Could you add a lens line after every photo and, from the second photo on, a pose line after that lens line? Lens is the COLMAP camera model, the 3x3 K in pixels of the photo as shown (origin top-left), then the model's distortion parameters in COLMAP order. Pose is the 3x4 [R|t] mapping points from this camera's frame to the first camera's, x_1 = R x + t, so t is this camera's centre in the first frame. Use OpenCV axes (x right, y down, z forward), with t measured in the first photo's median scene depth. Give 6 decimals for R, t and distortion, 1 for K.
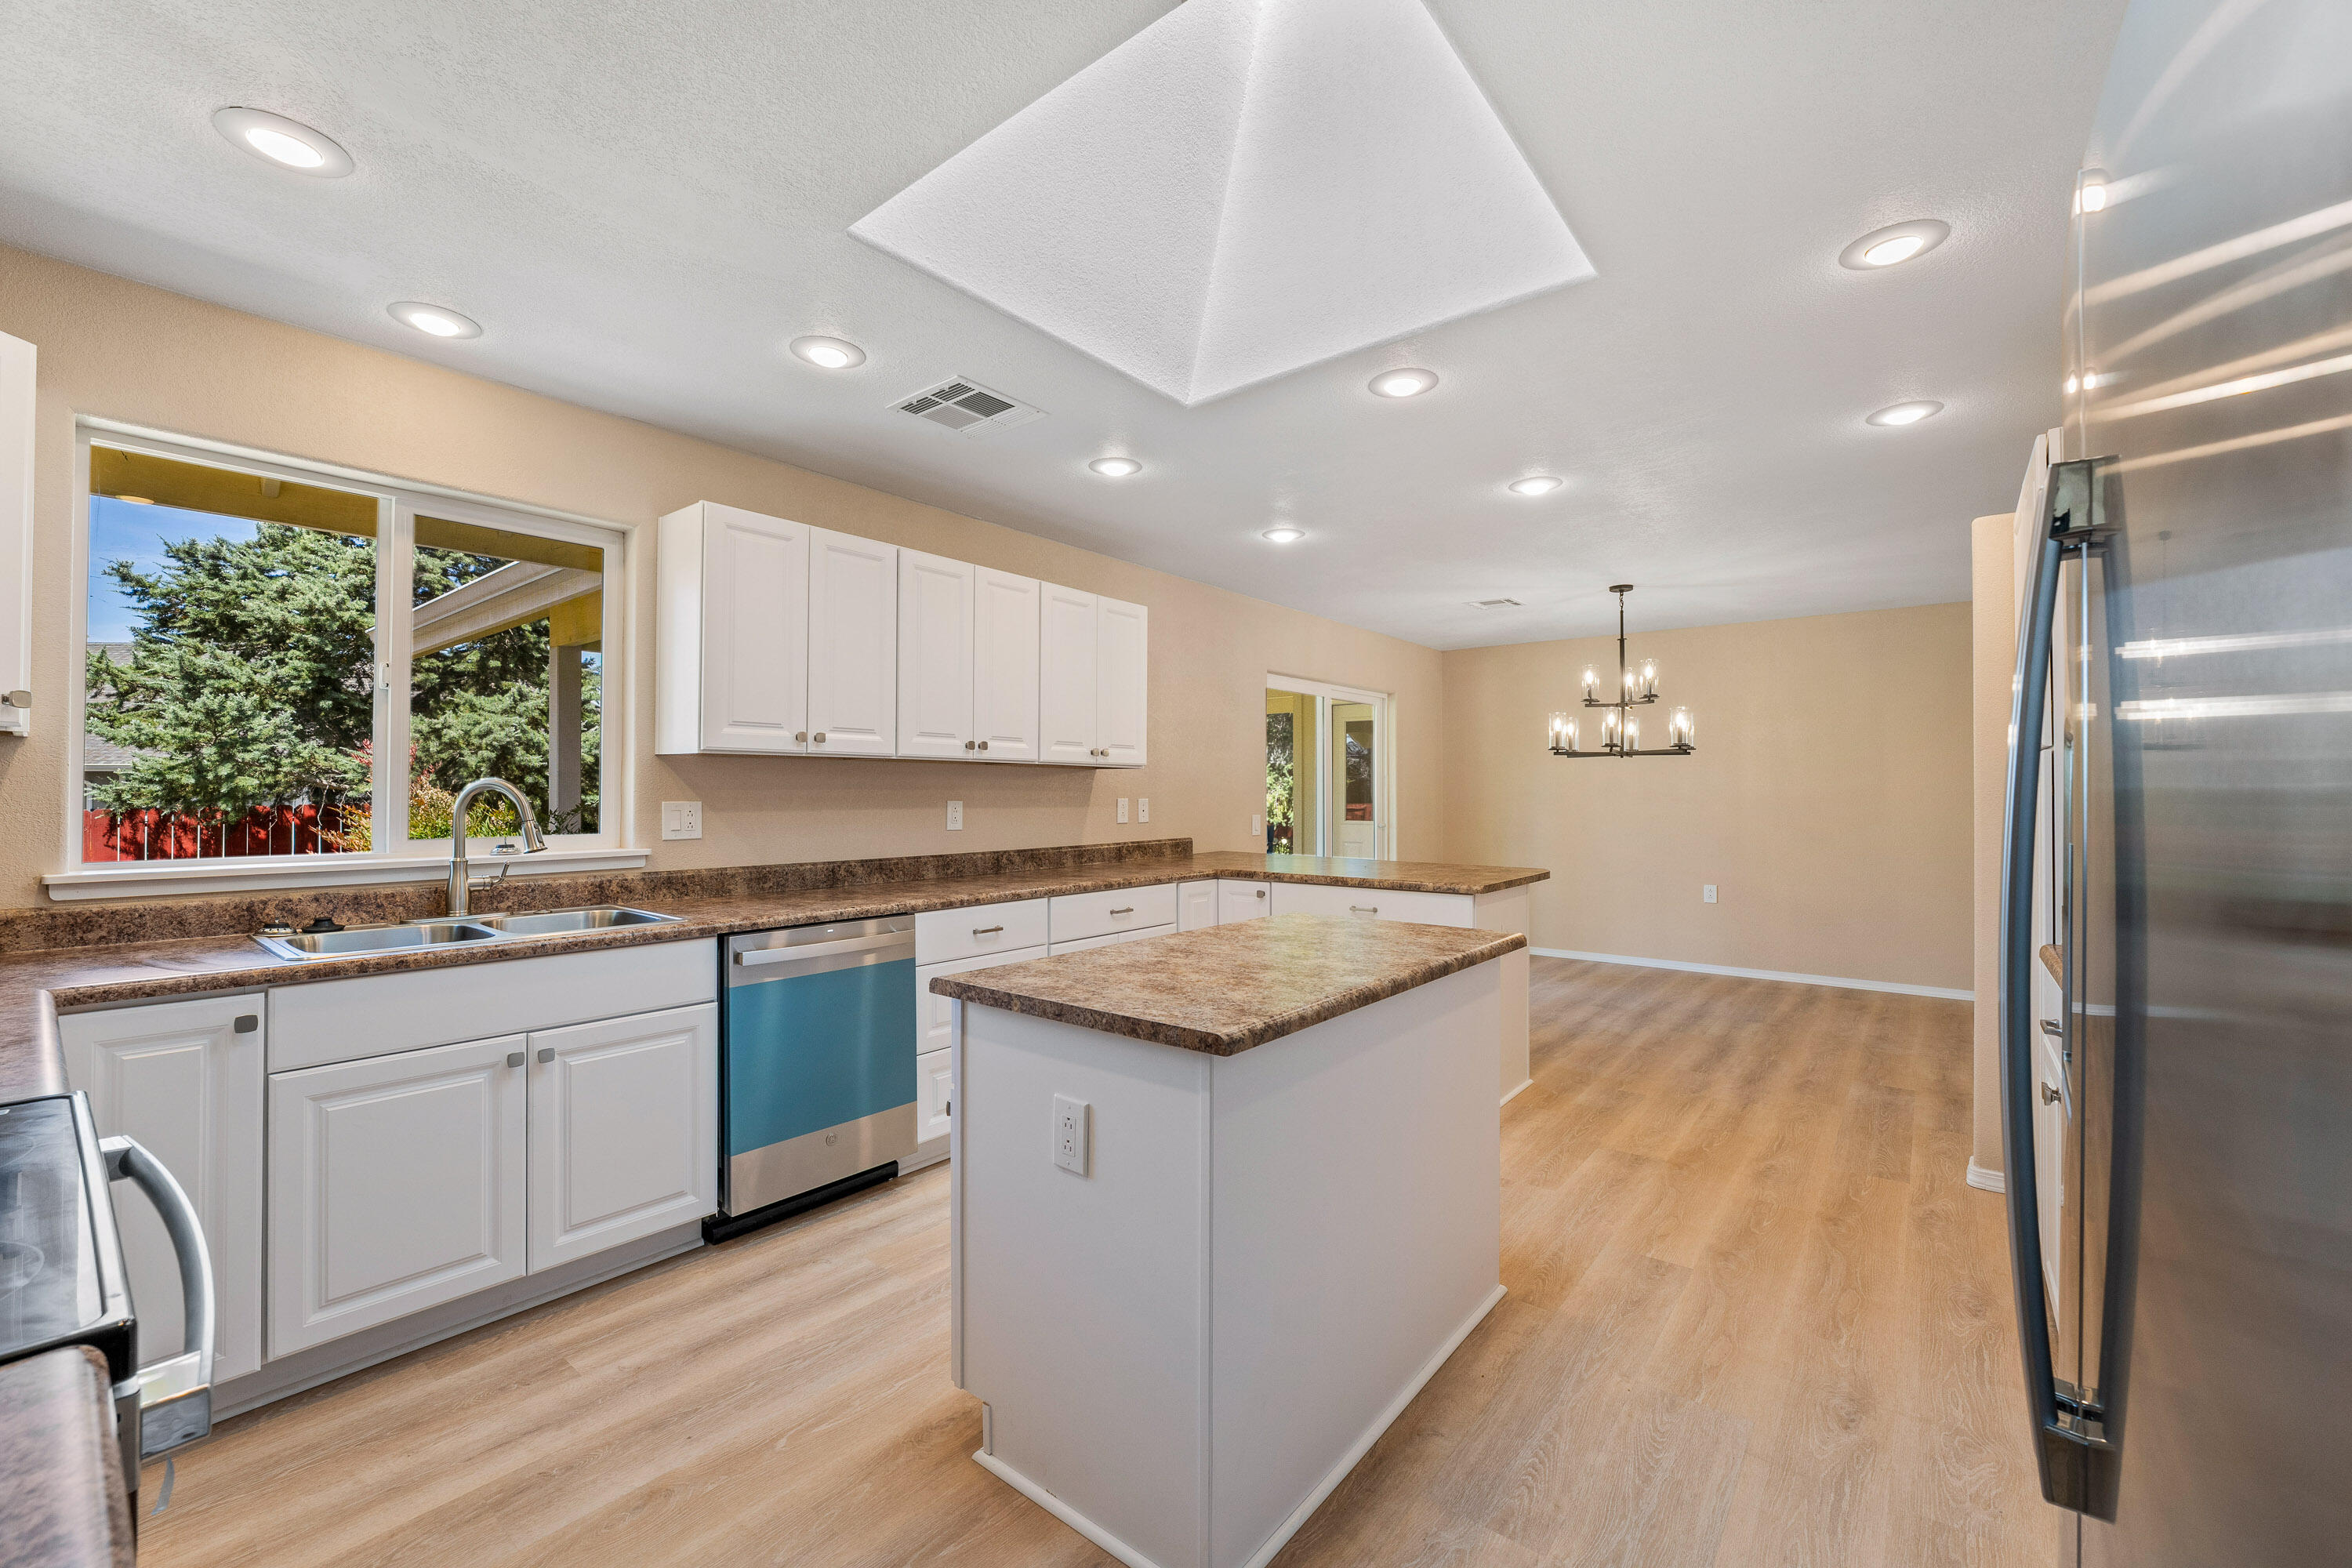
lens RADIAL K [[958.1, 0, 1176.9], [0, 958.1, 782.0], [0, 0, 1]] dist [-0.015310, 0.003032]
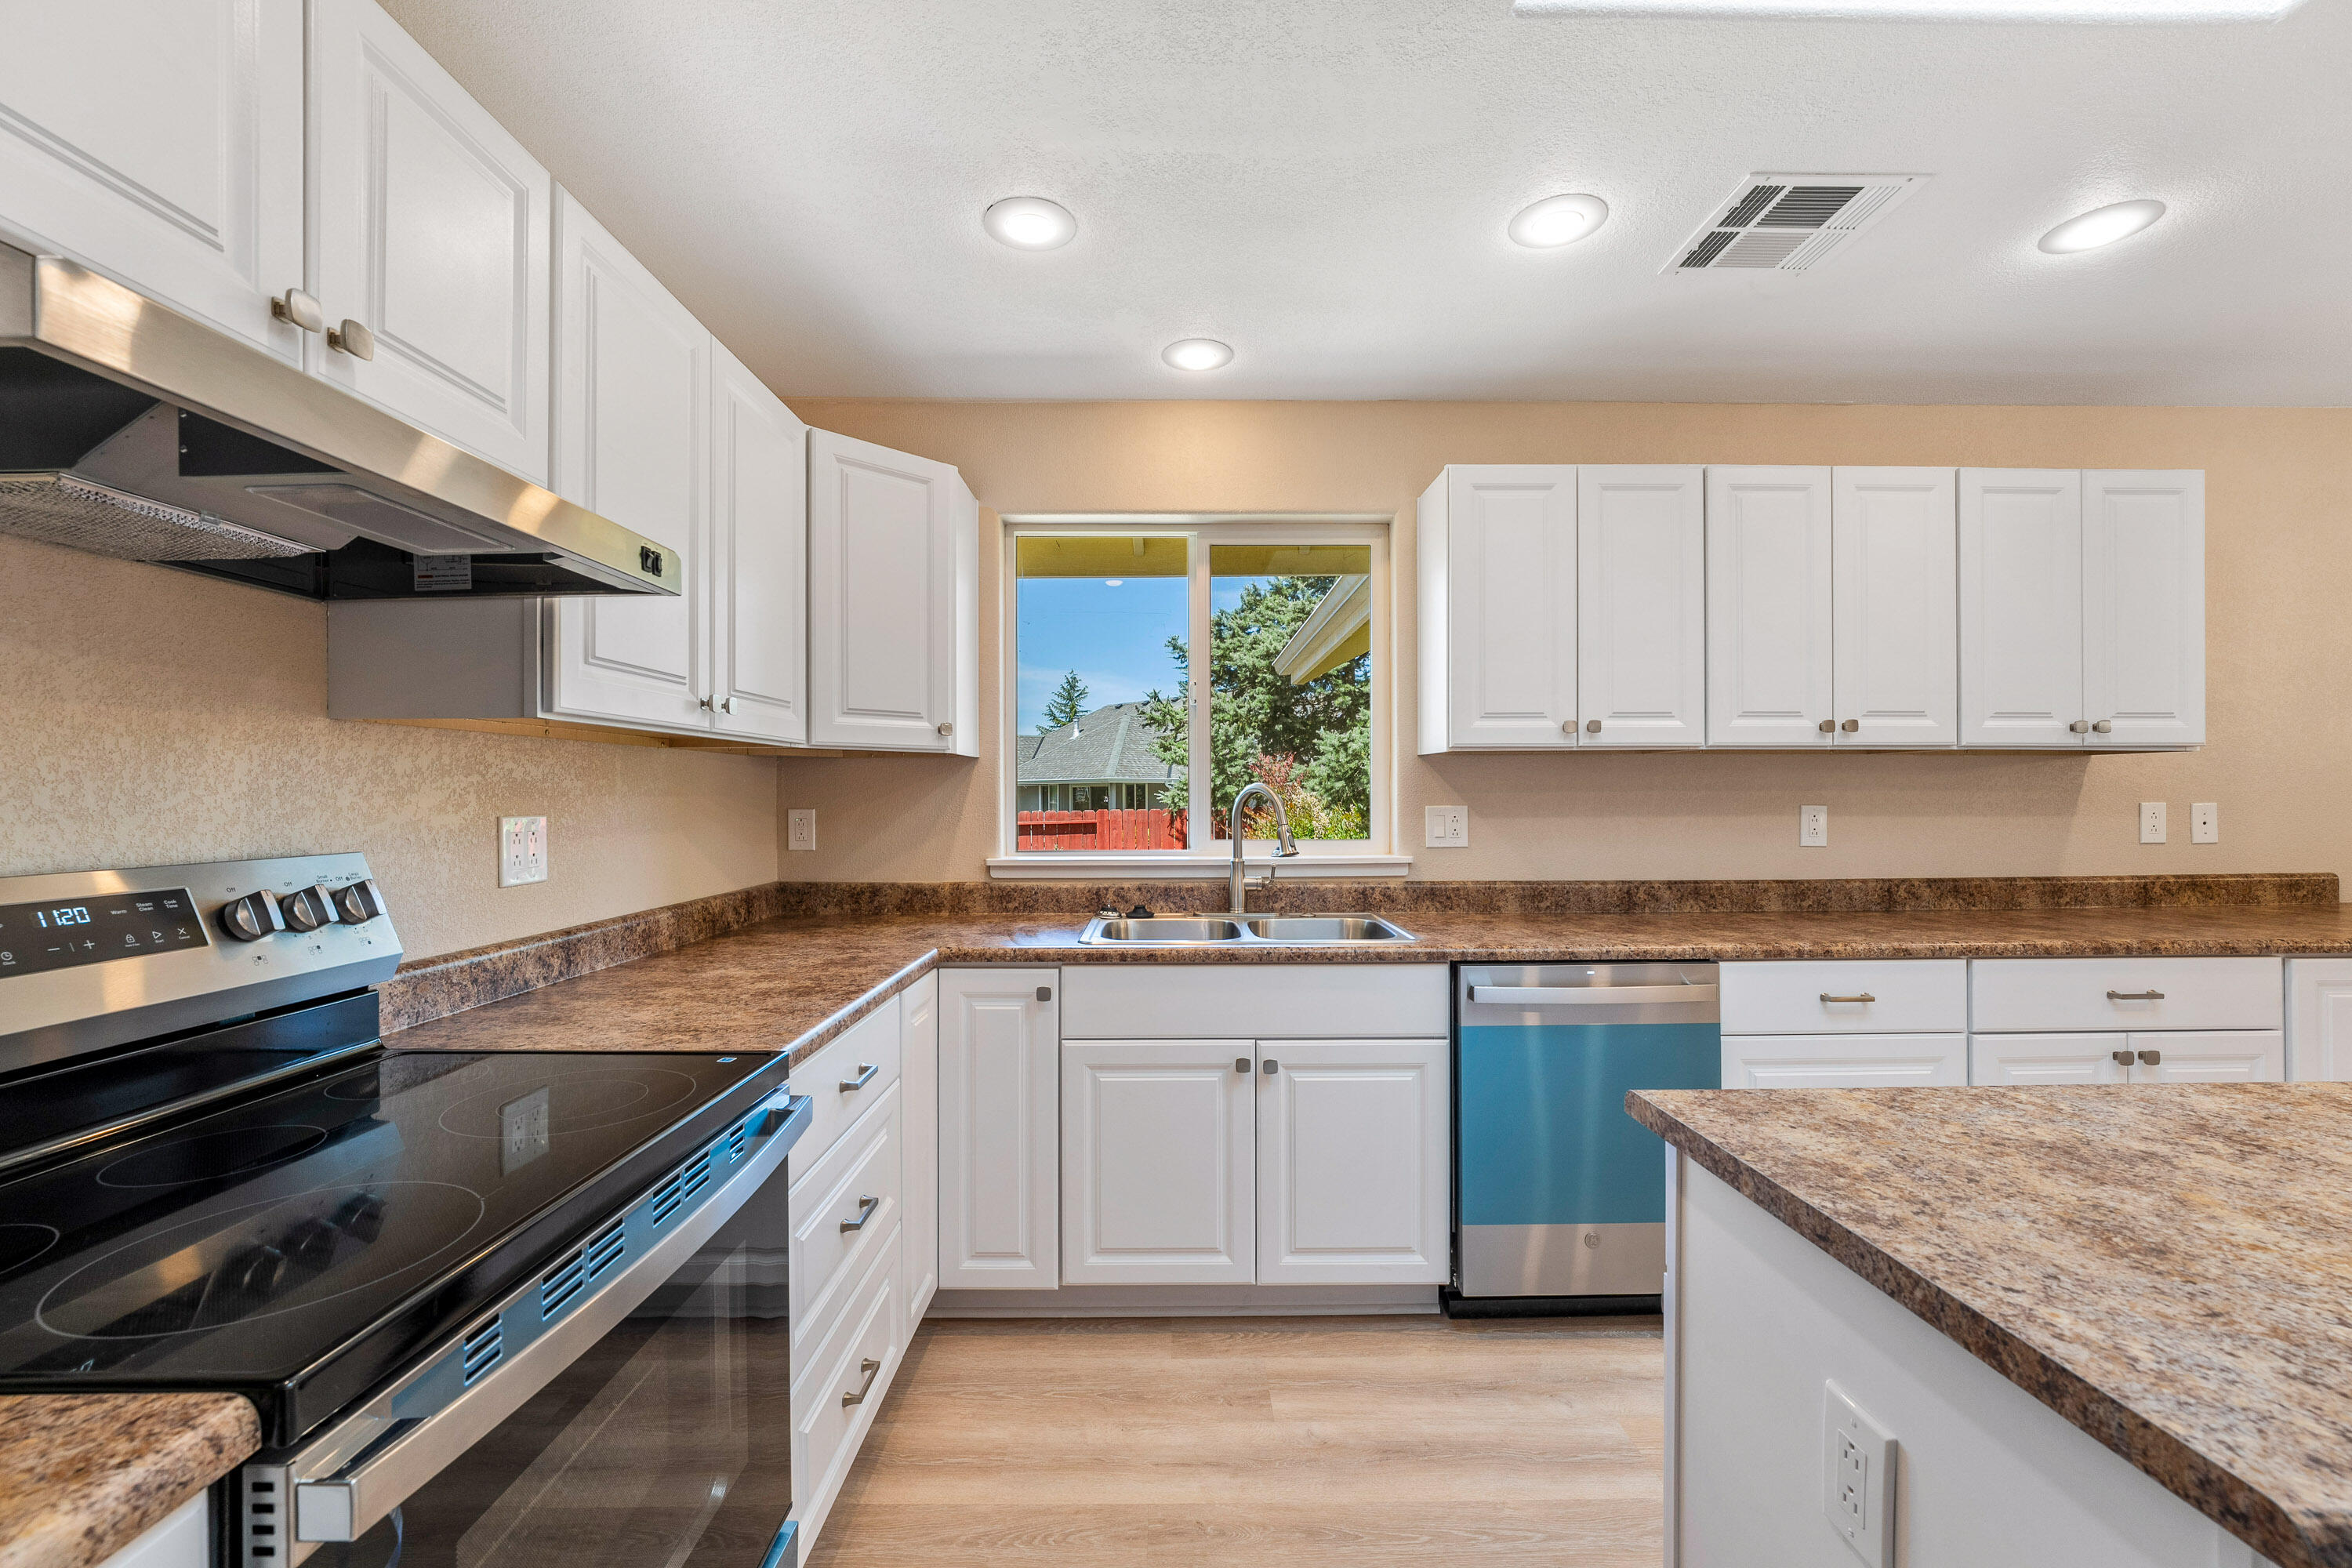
lens RADIAL K [[958.1, 0, 1172.4], [0, 958.1, 794.8], [0, 0, 1]] dist [-0.015310, 0.003032]
pose [[0.629341, -0.005057, -0.777113, 0.028481], [0.013005, 0.999907, 0.004025, 0.003180], [0.777020, -0.012639, 0.629349, 0.243180]]
